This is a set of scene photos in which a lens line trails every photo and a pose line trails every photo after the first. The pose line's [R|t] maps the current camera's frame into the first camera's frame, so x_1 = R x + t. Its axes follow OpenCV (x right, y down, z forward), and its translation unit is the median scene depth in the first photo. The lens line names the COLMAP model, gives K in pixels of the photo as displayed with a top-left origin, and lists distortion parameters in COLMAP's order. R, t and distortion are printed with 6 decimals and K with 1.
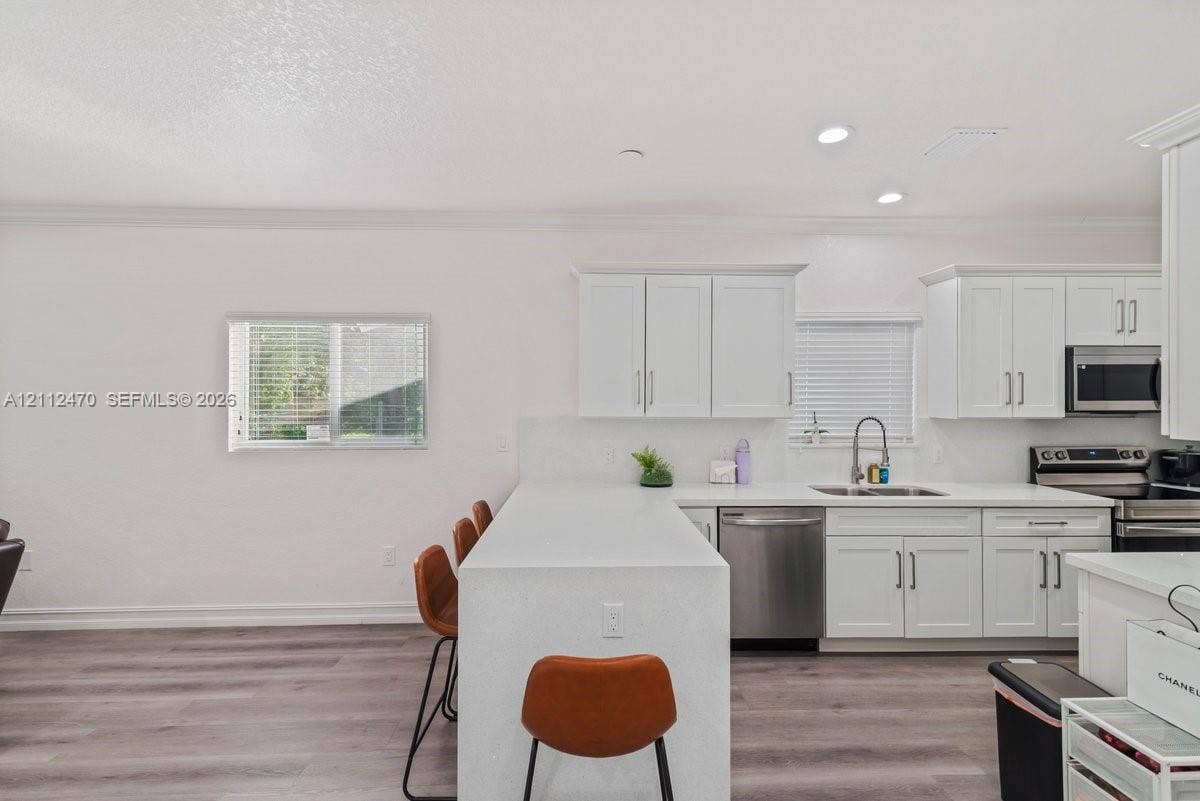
lens RADIAL K [[565.0, 0, 599.7], [0, 565.0, 398.4], [0, 0, 1]] dist [0.005111, 0.000631]
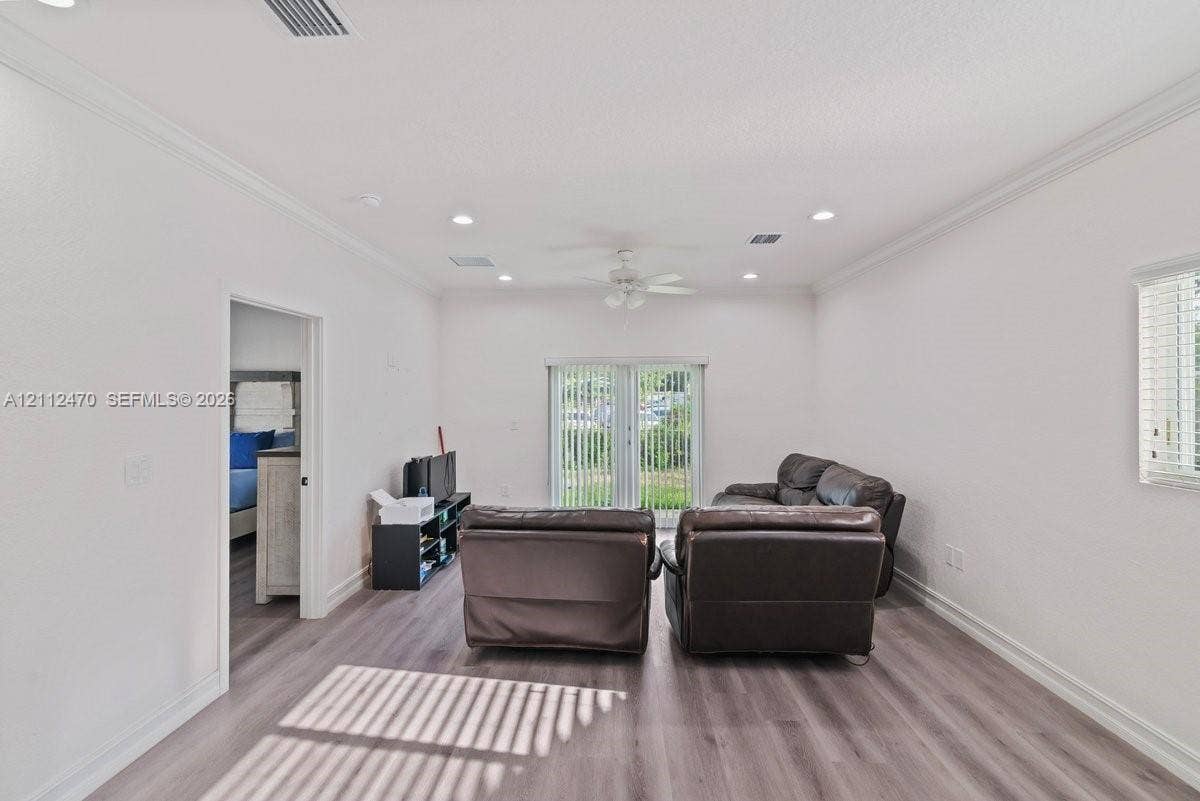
lens RADIAL K [[565.0, 0, 596.1], [0, 565.0, 393.4], [0, 0, 1]] dist [0.005111, 0.000631]
pose [[-0.071215, -0.000333, -0.997461, 0.040794], [-0.002472, 0.999997, -0.000157, -0.006944], [0.997458, 0.002455, -0.071216, 0.463434]]
